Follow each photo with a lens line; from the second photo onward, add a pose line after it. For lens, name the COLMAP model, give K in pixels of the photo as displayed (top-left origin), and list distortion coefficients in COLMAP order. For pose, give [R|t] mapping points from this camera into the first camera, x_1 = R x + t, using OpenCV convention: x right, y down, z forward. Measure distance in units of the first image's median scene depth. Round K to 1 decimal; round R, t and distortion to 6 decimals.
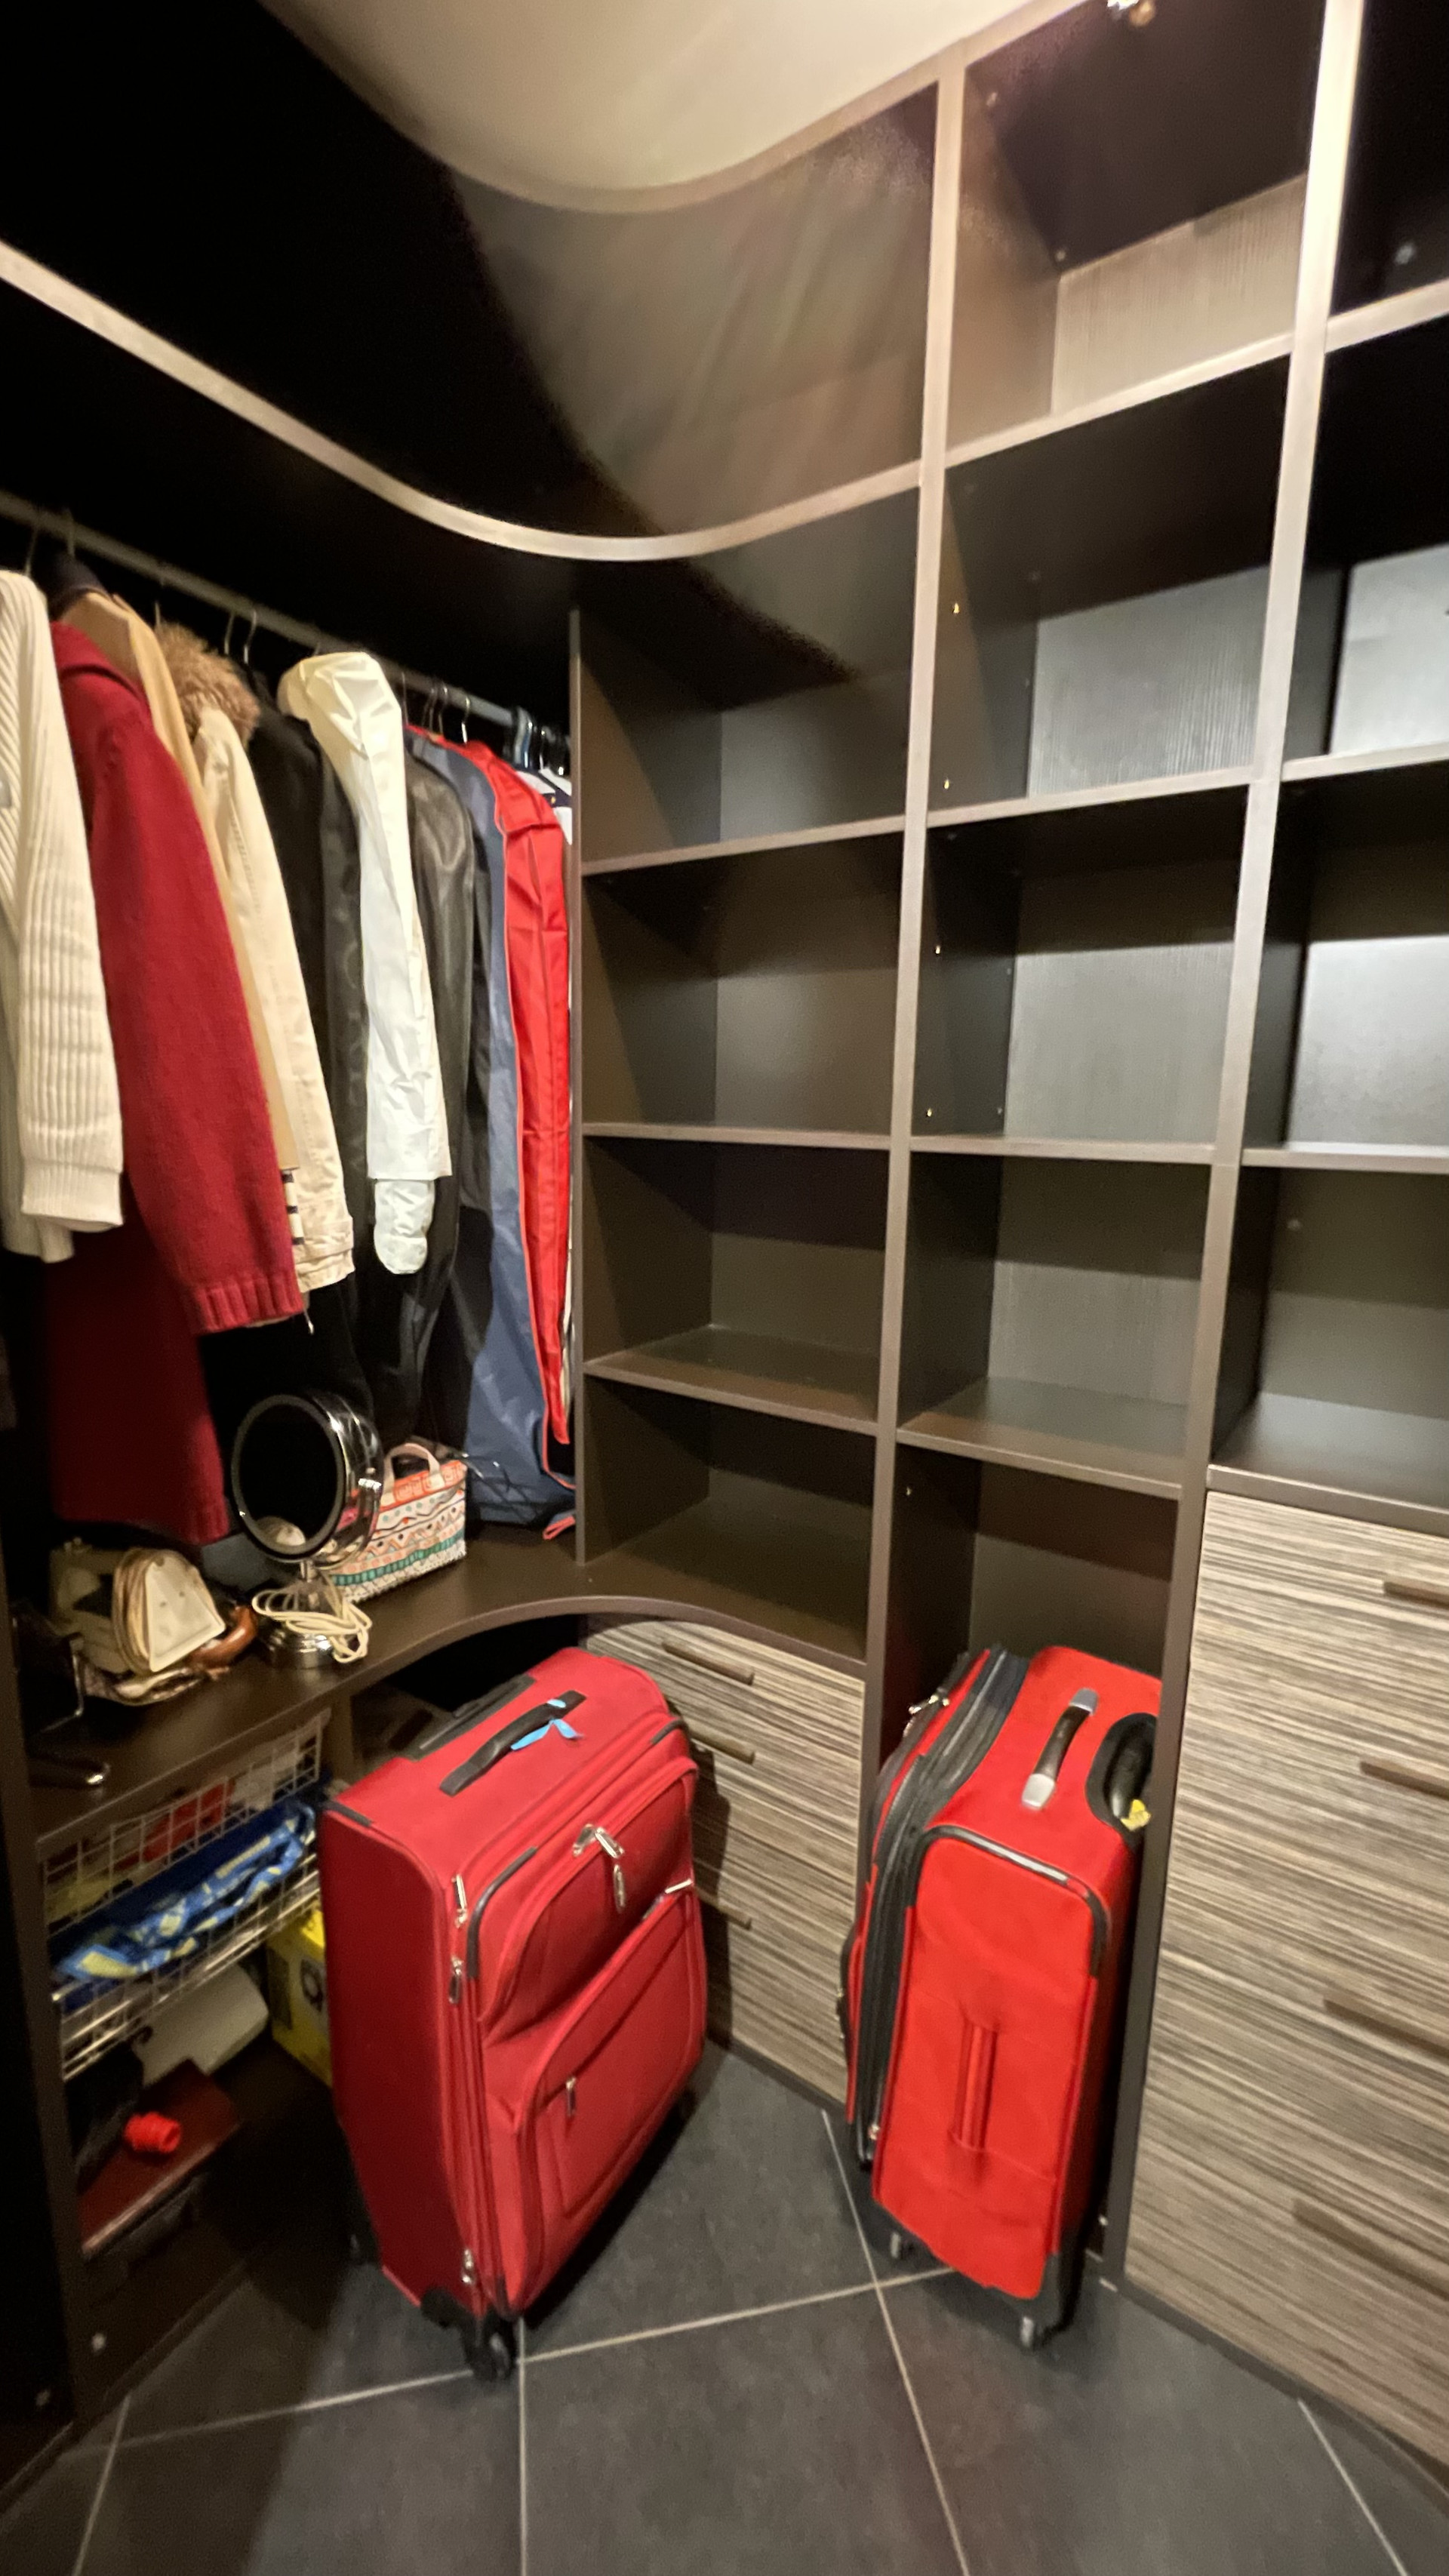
lens RADIAL K [[1040.9, 0, 724.0], [0, 1040.9, 1284.6], [0, 0, 1]] dist [-0.002661, -0.000603]
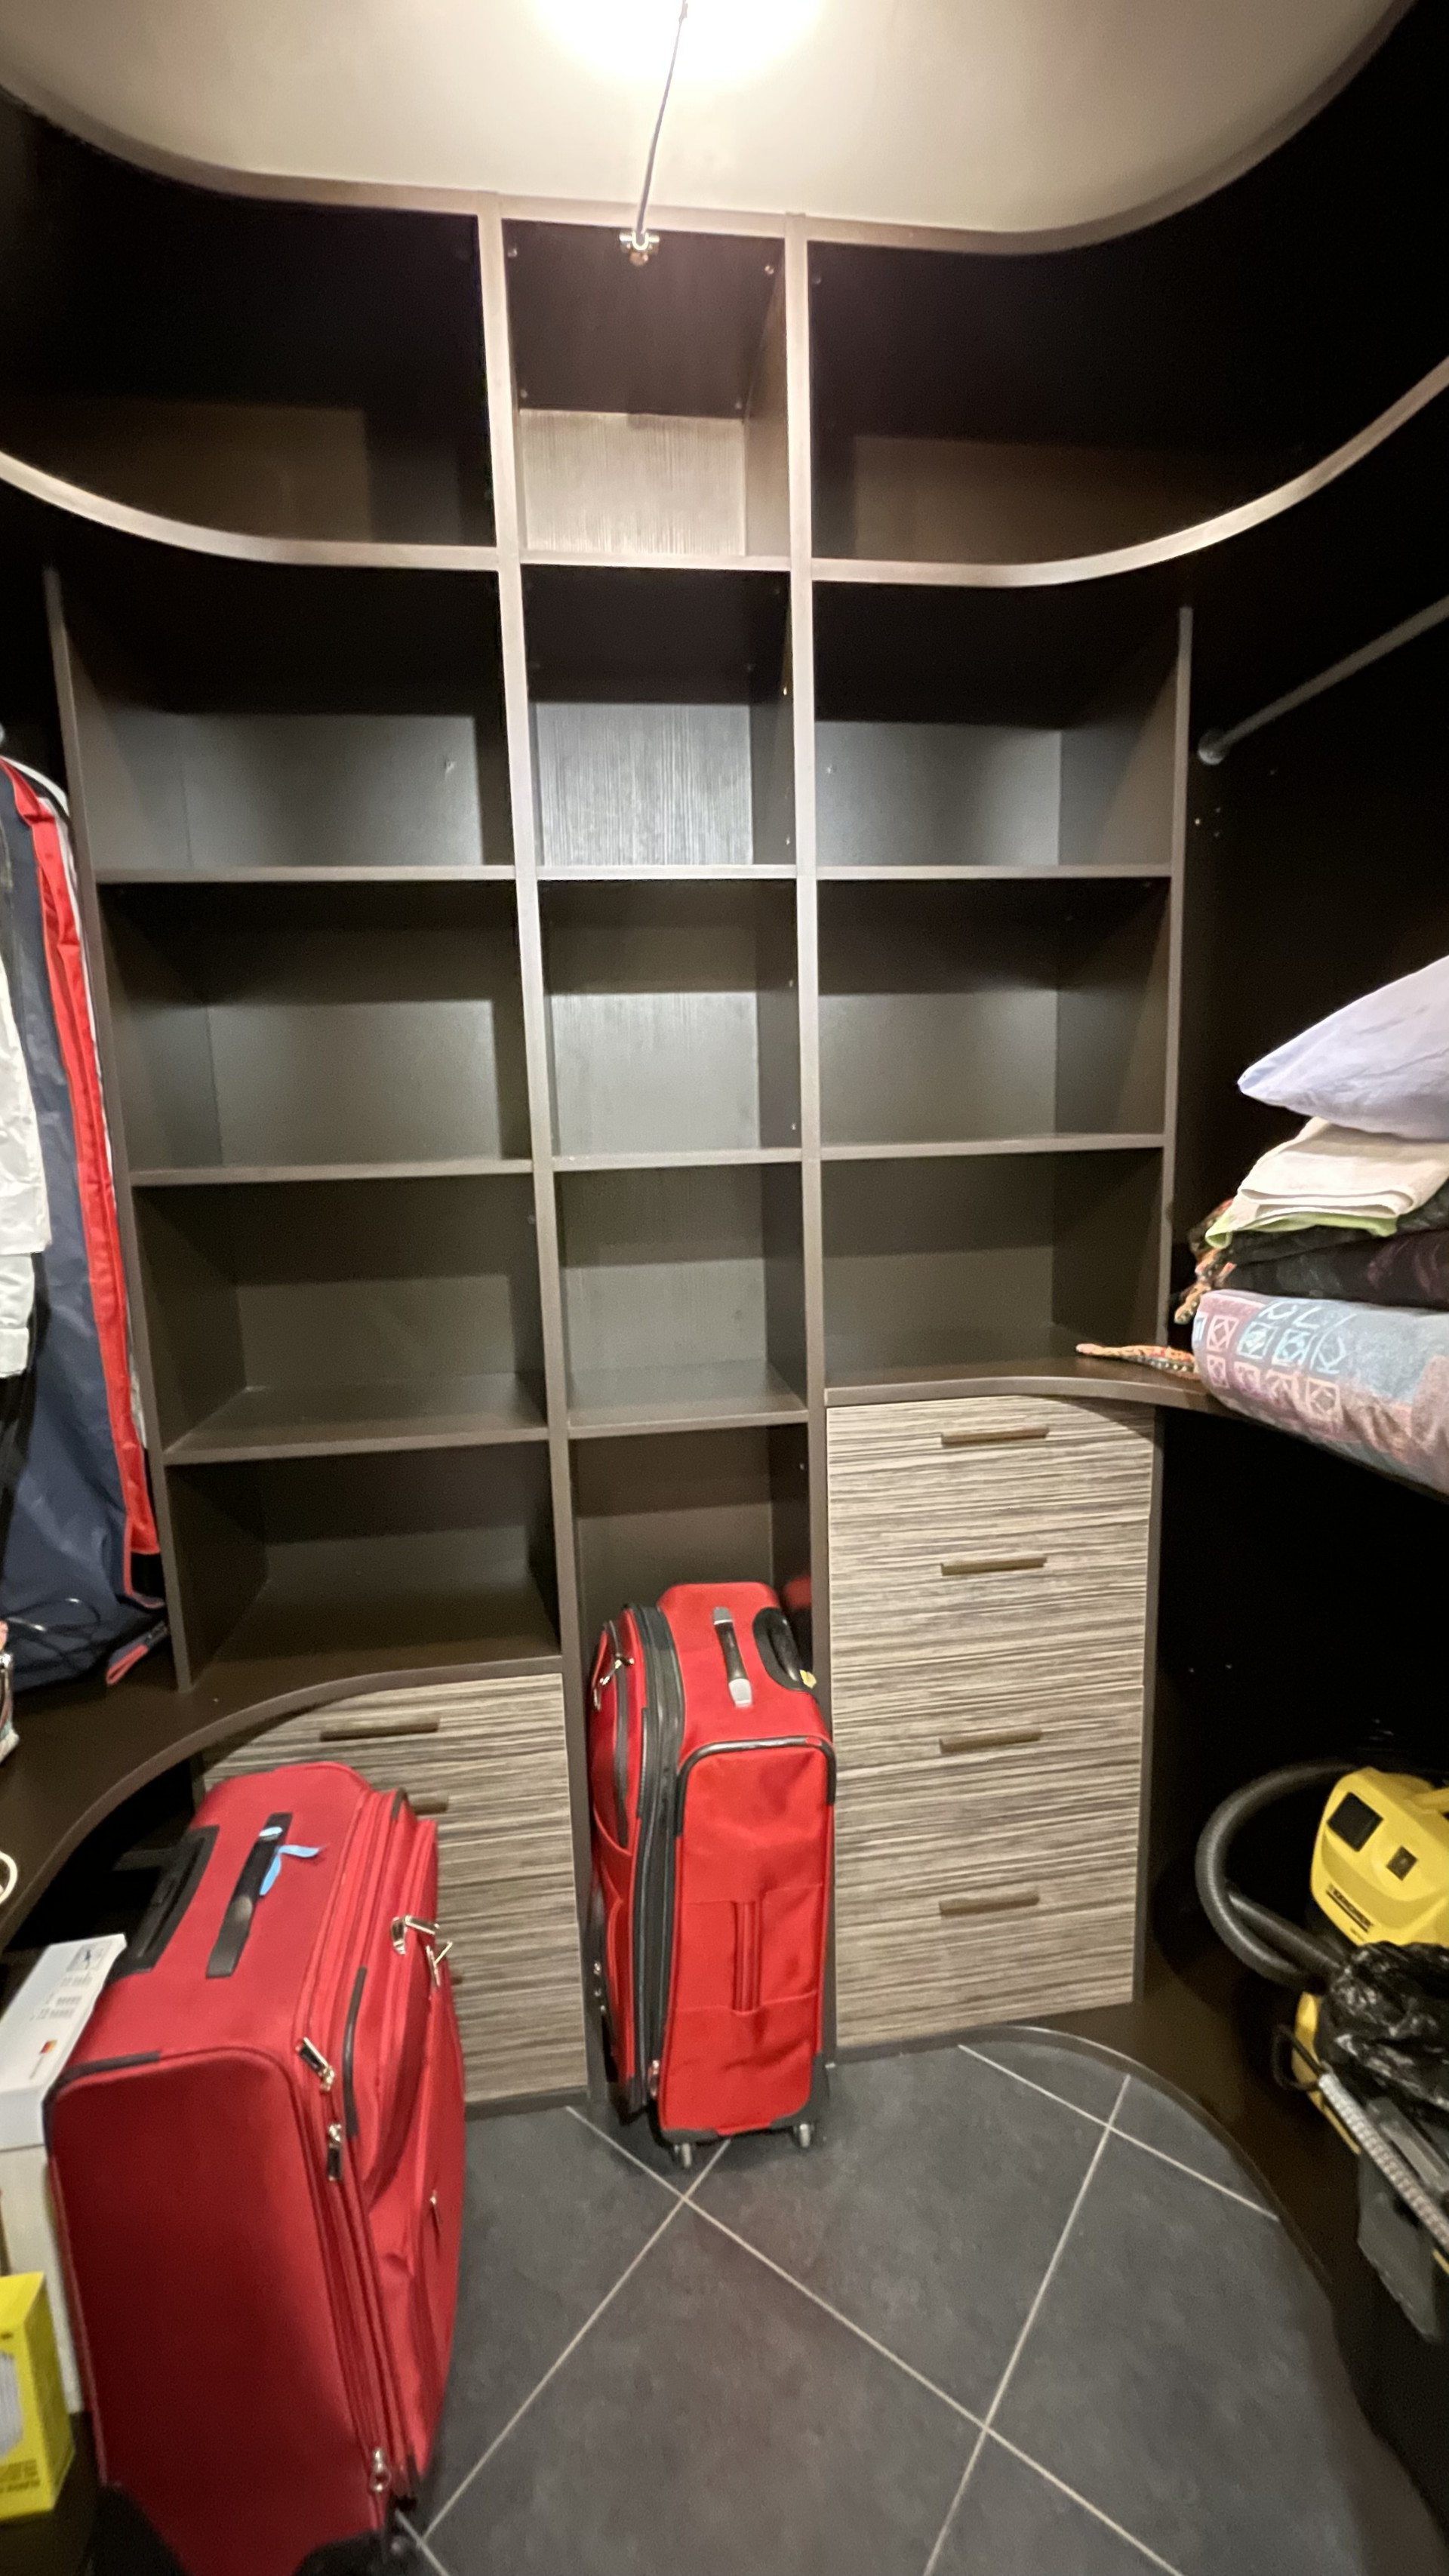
lens RADIAL K [[1040.9, 0, 724.0], [0, 1040.9, 1284.6], [0, 0, 1]] dist [-0.002661, -0.000603]
pose [[0.746740, -0.143792, 0.649387, -0.440657], [0.162297, 0.986231, 0.031751, -0.017735], [-0.645011, 0.081684, 0.759795, 0.068086]]
